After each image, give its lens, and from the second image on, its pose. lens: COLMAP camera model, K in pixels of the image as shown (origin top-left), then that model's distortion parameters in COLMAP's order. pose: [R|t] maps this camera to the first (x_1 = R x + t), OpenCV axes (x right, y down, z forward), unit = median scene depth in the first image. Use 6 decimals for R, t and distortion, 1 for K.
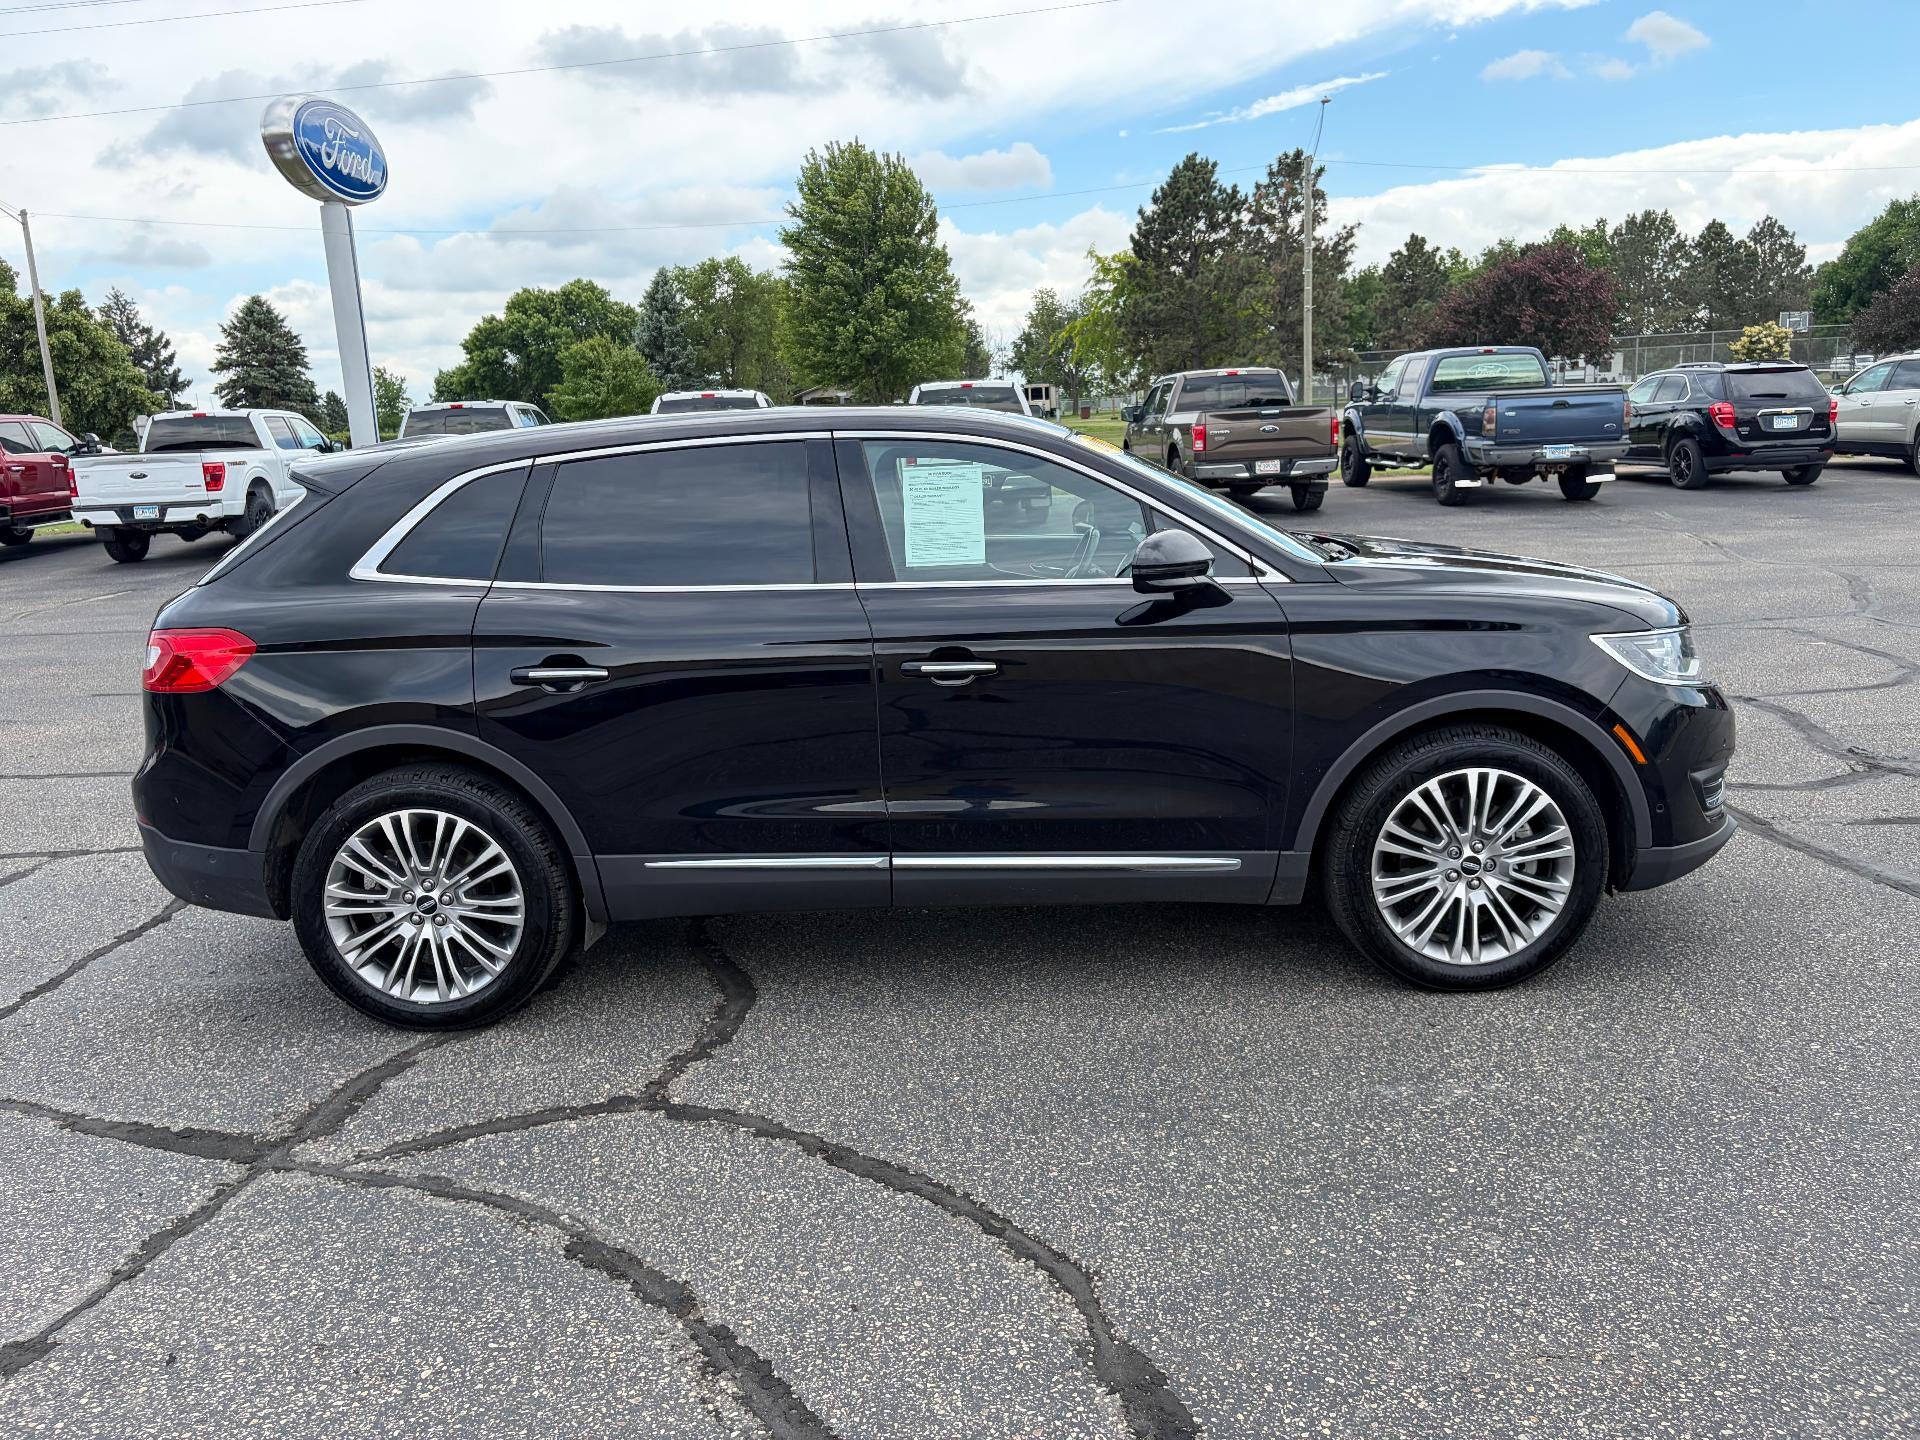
lens RADIAL K [[1458.3, 0, 947.0], [0, 1458.3, 727.8], [0, 0, 1]] dist [0.027337, -0.008312]
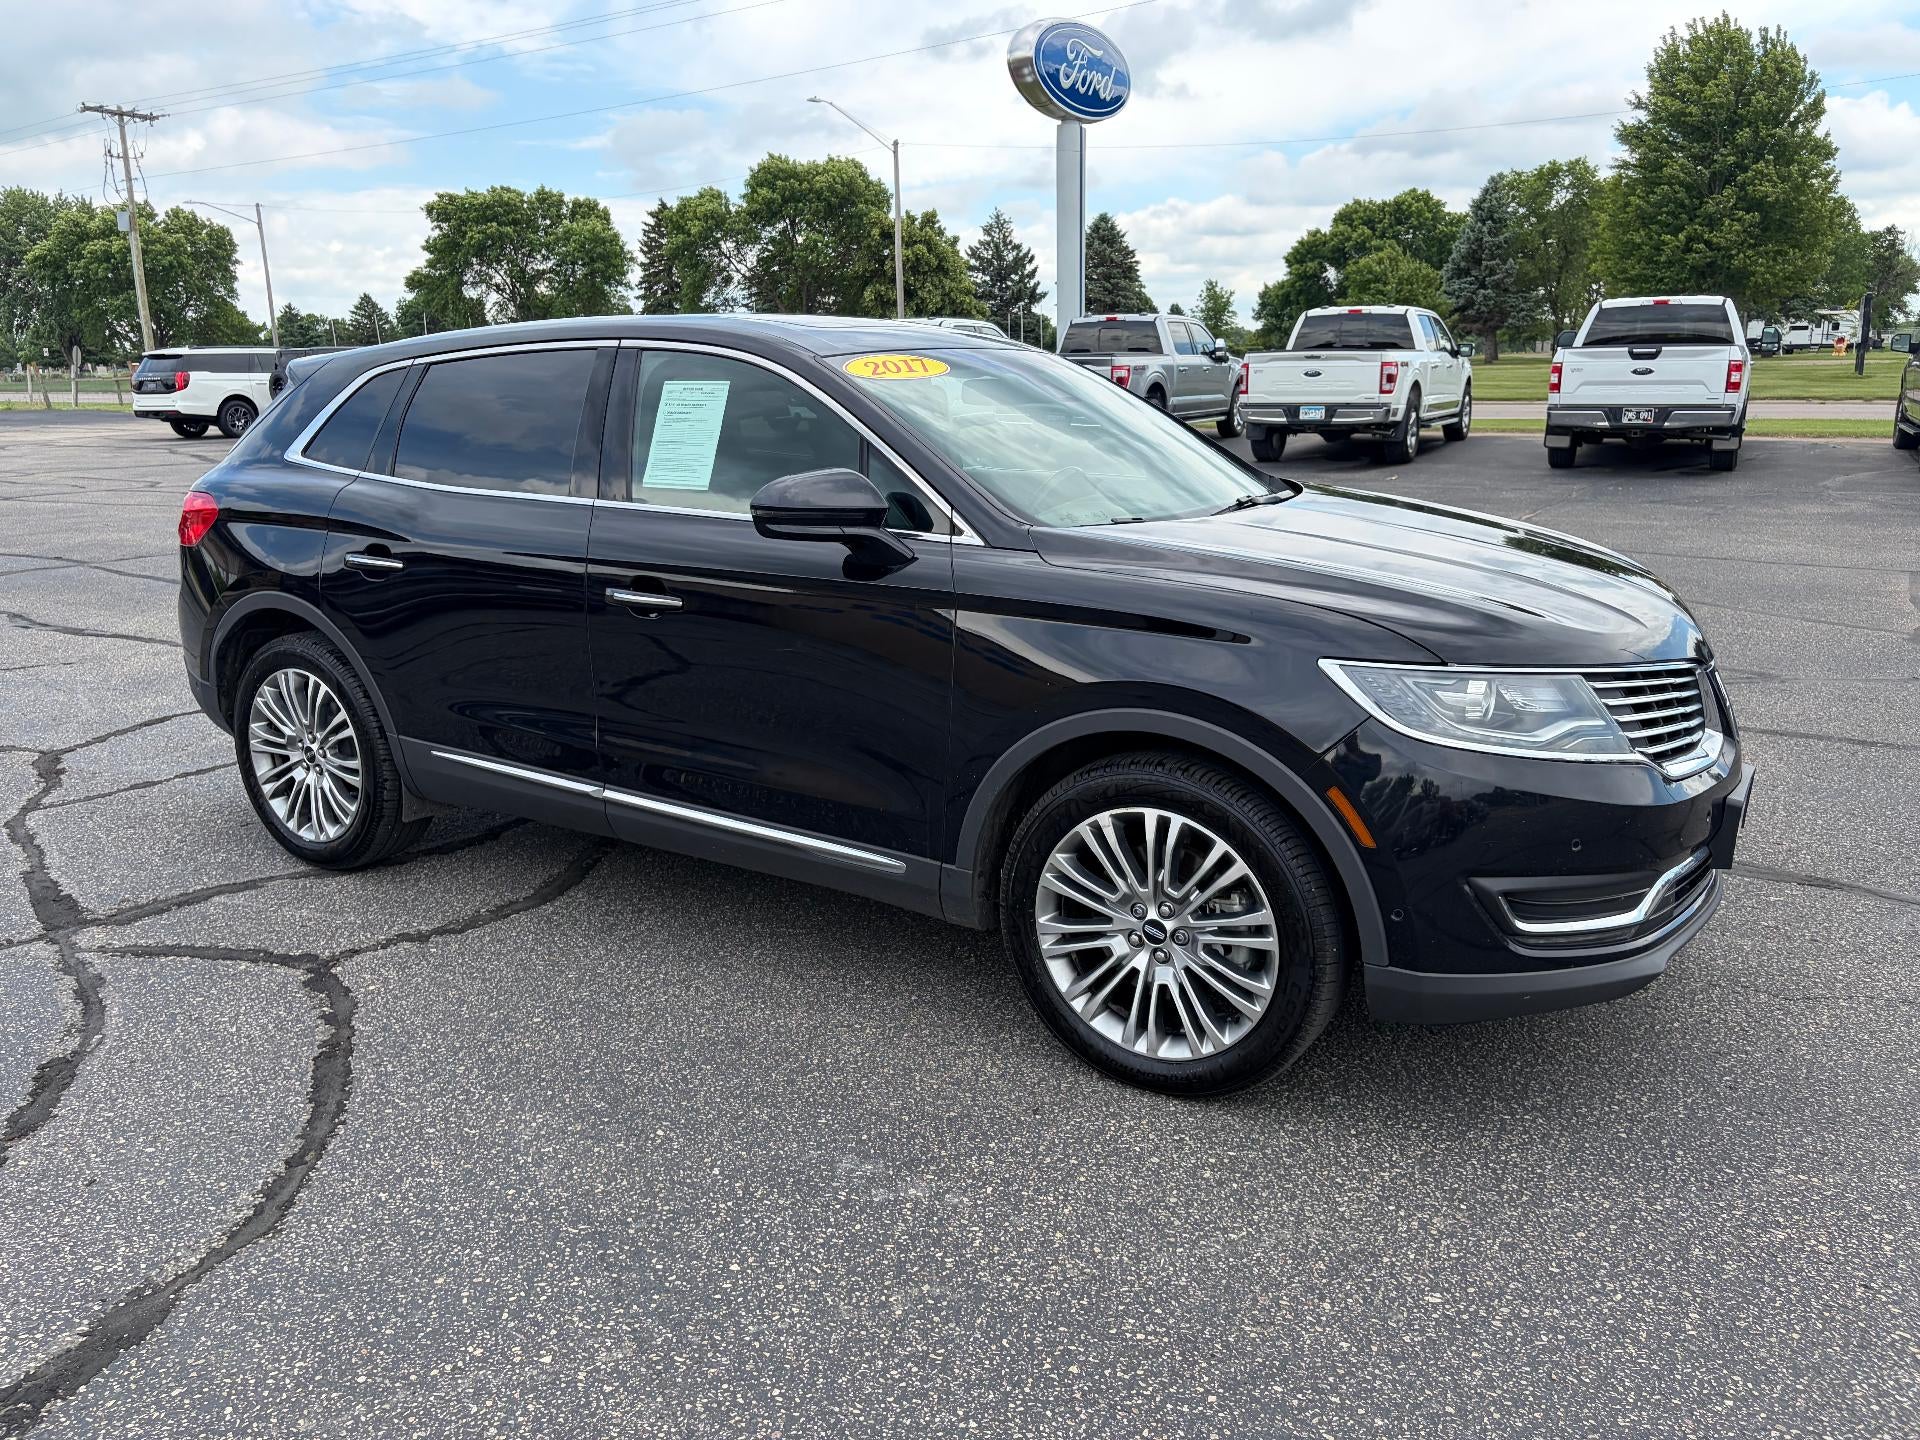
lens RADIAL K [[1455.1, 0, 958.8], [0, 1455.1, 725.8], [0, 0, 1]] dist [0.035777, -0.030739]
pose [[0.852990, 0.160431, -0.496659, 0.106521], [-0.133624, 0.986998, 0.089327, -0.011579], [0.504533, -0.009829, 0.863337, 0.047052]]
